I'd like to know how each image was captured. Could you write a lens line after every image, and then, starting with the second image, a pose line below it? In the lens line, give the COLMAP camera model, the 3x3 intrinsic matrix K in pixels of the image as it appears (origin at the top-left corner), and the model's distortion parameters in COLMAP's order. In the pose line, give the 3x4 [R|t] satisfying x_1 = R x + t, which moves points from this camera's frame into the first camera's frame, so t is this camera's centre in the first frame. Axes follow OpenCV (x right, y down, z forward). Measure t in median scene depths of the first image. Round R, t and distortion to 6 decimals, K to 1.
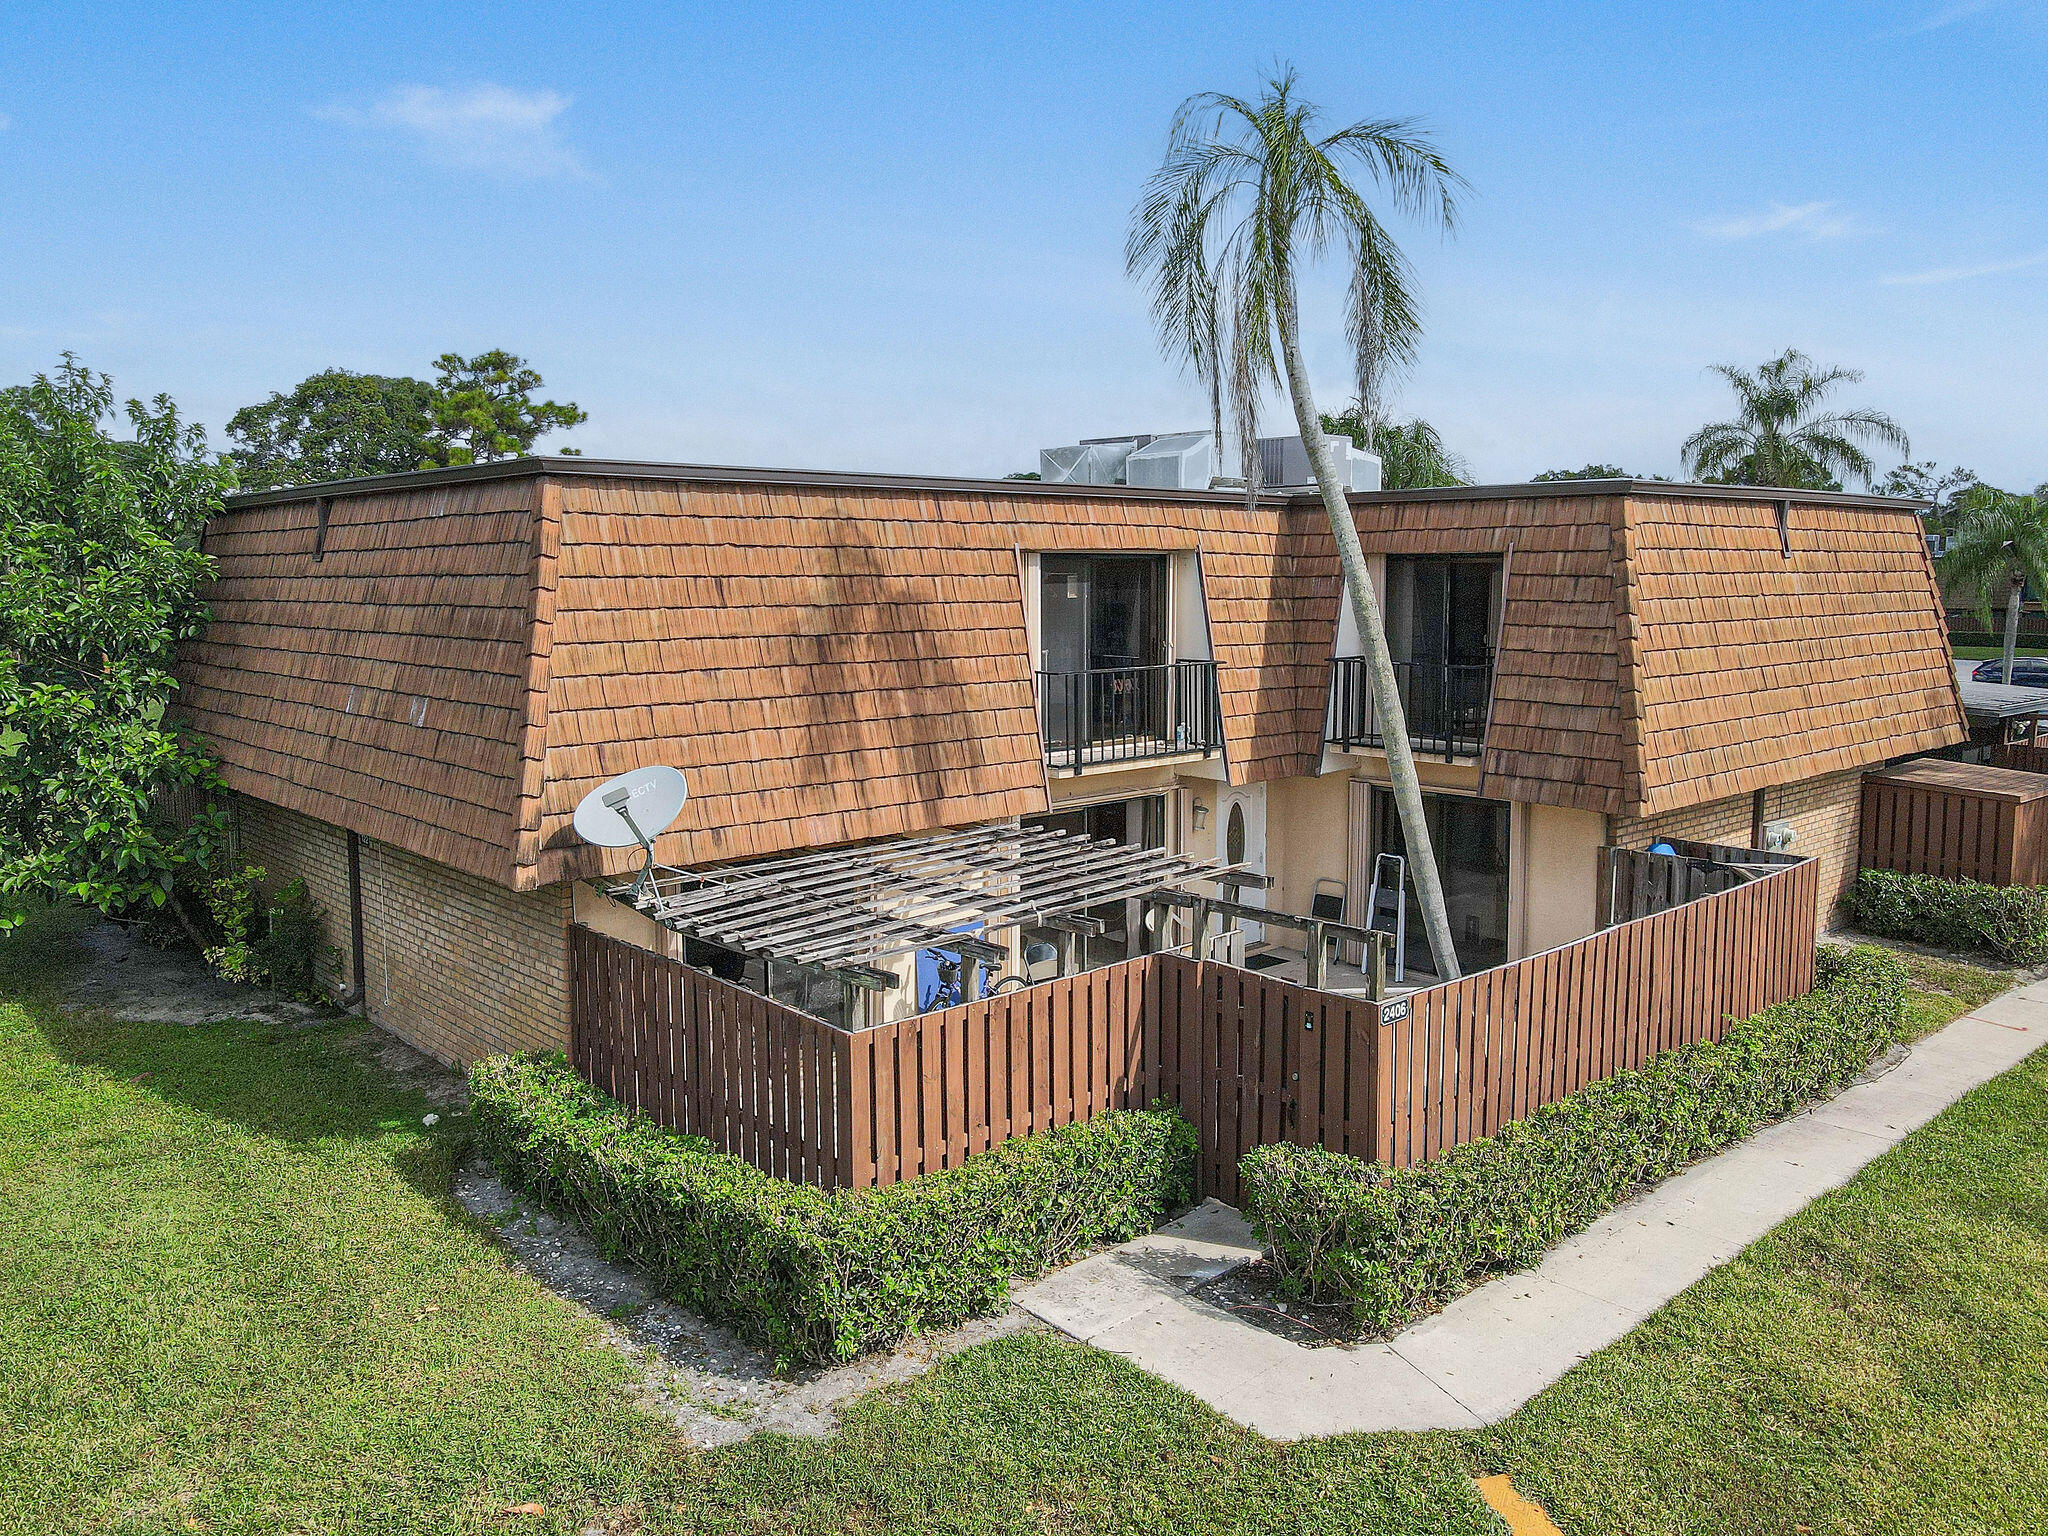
lens RADIAL K [[1488.5, 0, 1024.0], [0, 1488.5, 768.0], [0, 0, 1]] dist [0.019215, 0.010039]
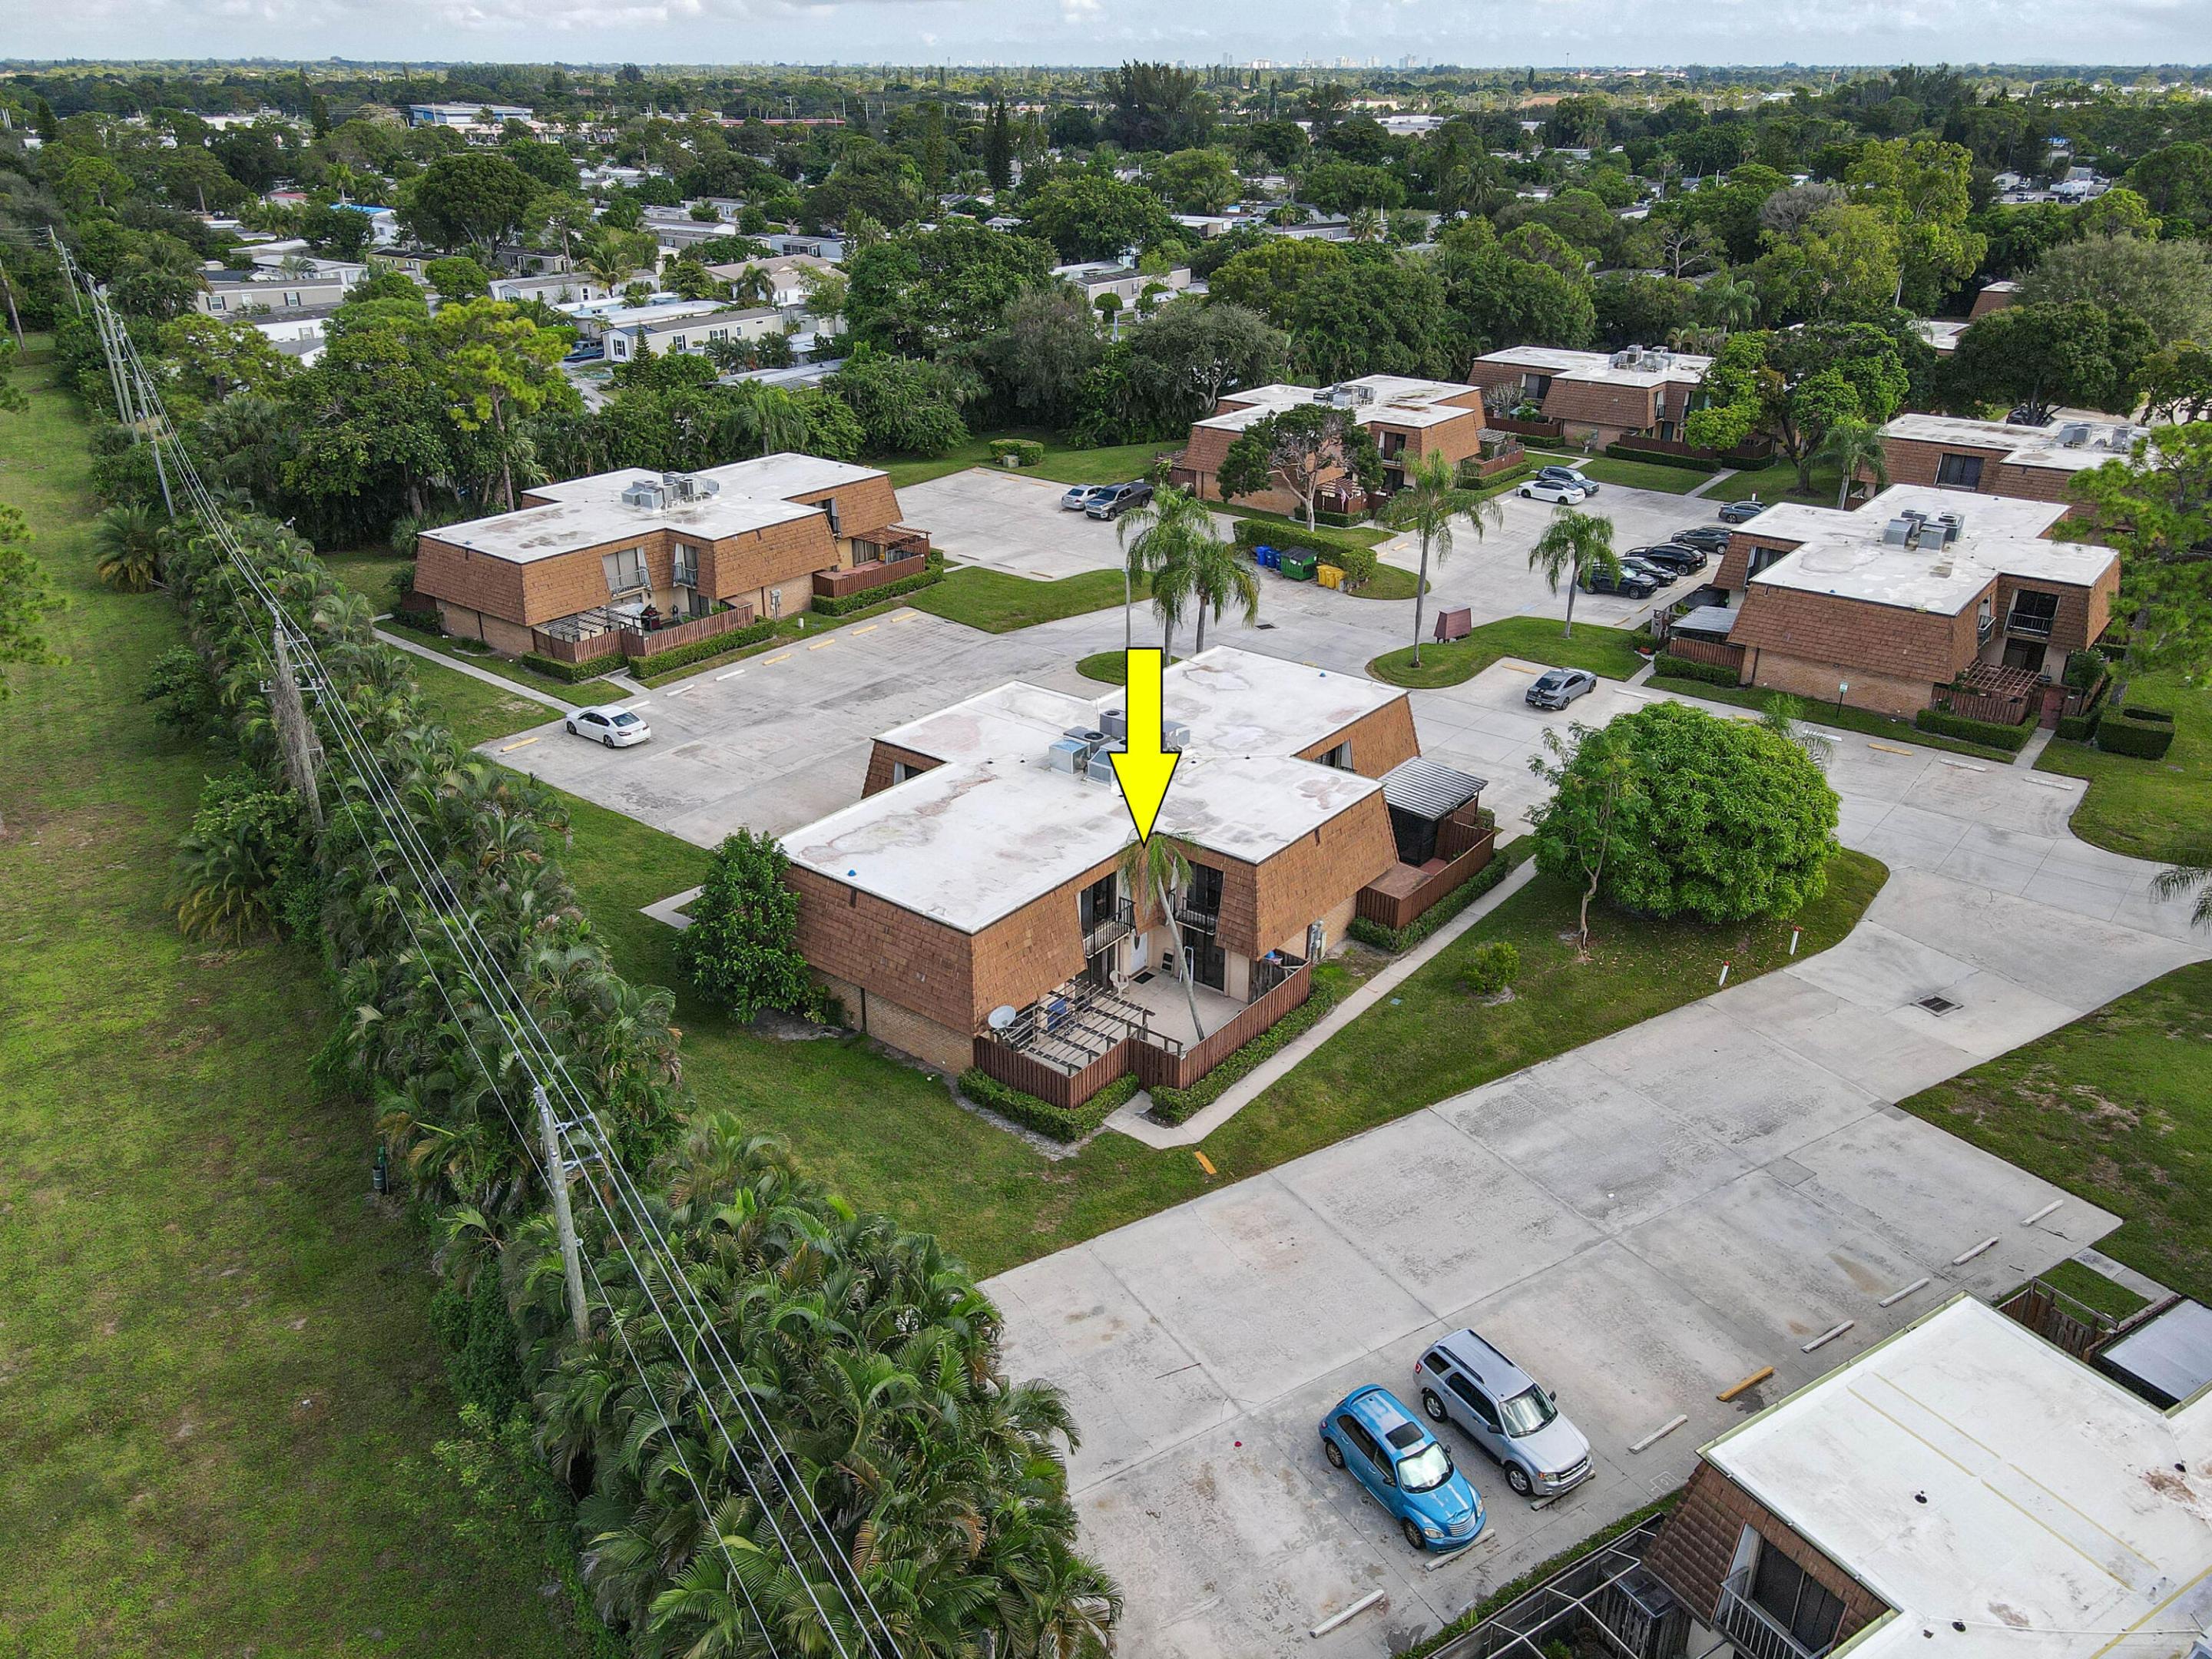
lens RADIAL K [[1630.4, 0, 1106.0], [0, 1630.4, 829.5], [0, 0, 1]] dist [0.021030, 0.006717]
pose [[0.987376, -0.064446, 0.144688, -0.524789], [0.018912, 0.954916, 0.296274, -1.576694], [-0.157258, -0.289798, 0.944080, -2.756642]]
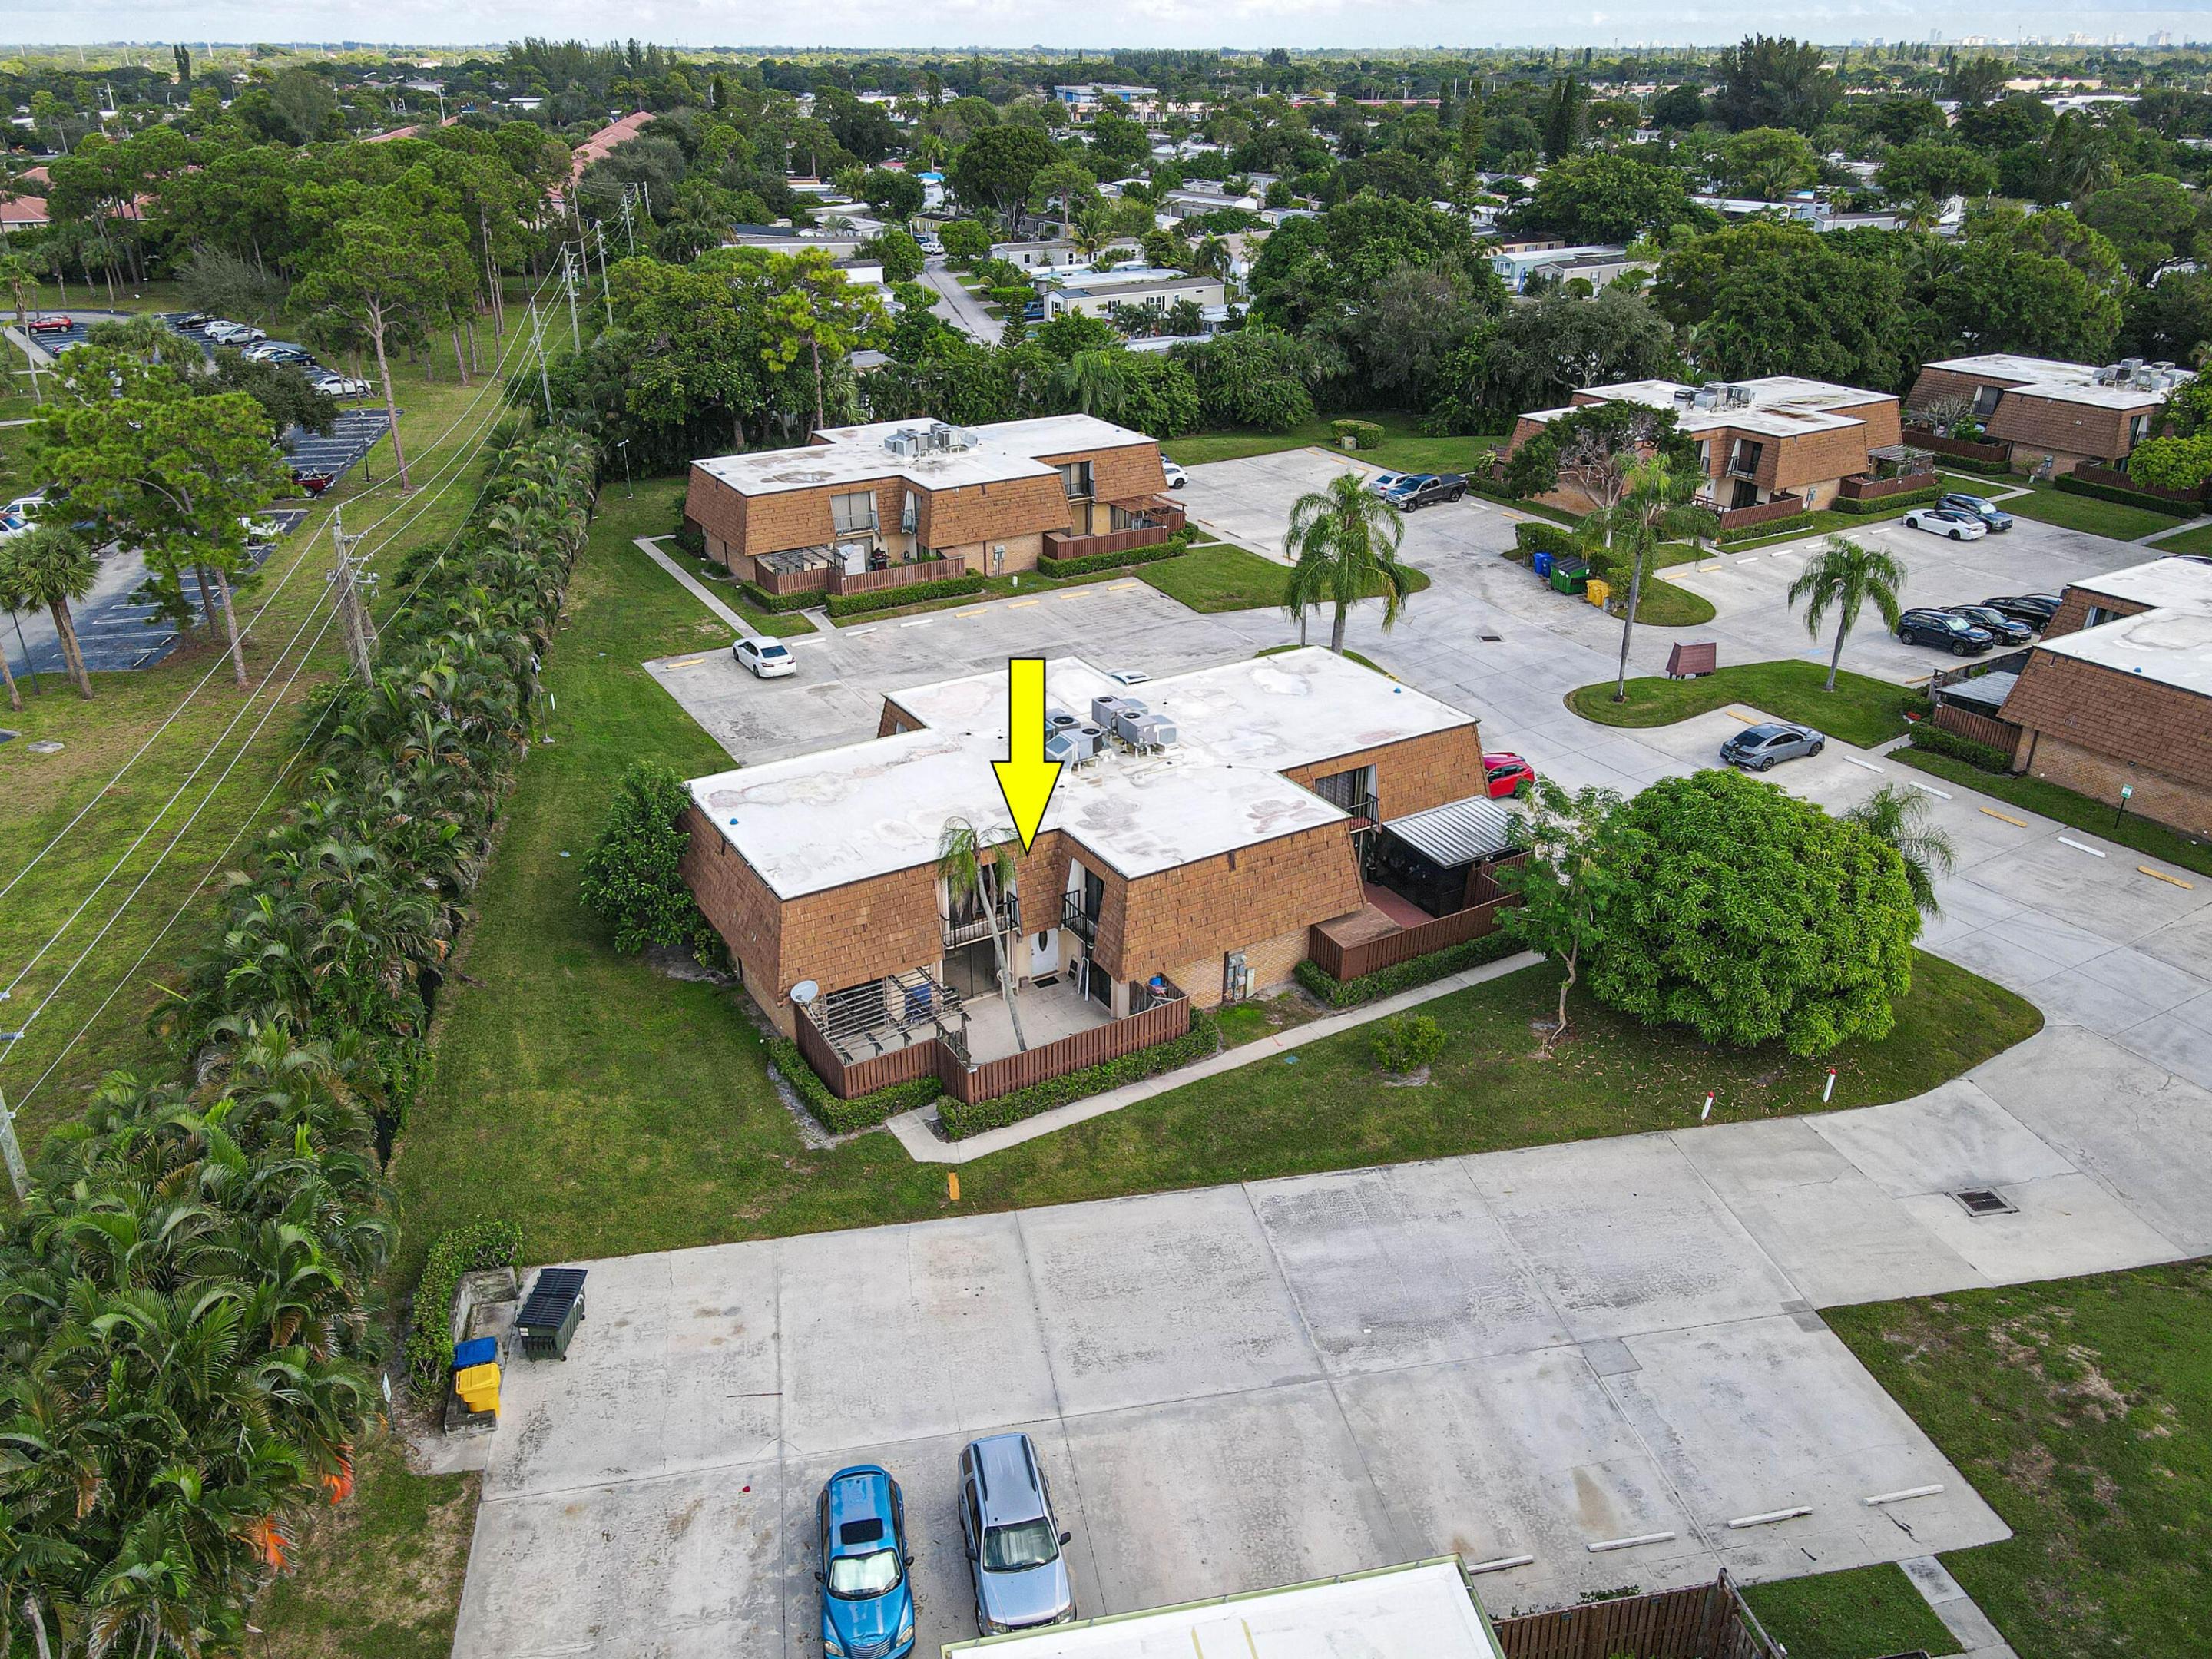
lens RADIAL K [[1607.7, 0, 1106.0], [0, 1607.7, 829.5], [0, 0, 1]] dist [0.019215, 0.010039]
pose [[0.979951, 0.088430, -0.178538, 1.088169], [-0.029064, 0.949968, 0.310992, -1.517152], [0.197106, -0.299568, 0.933492, -2.358991]]
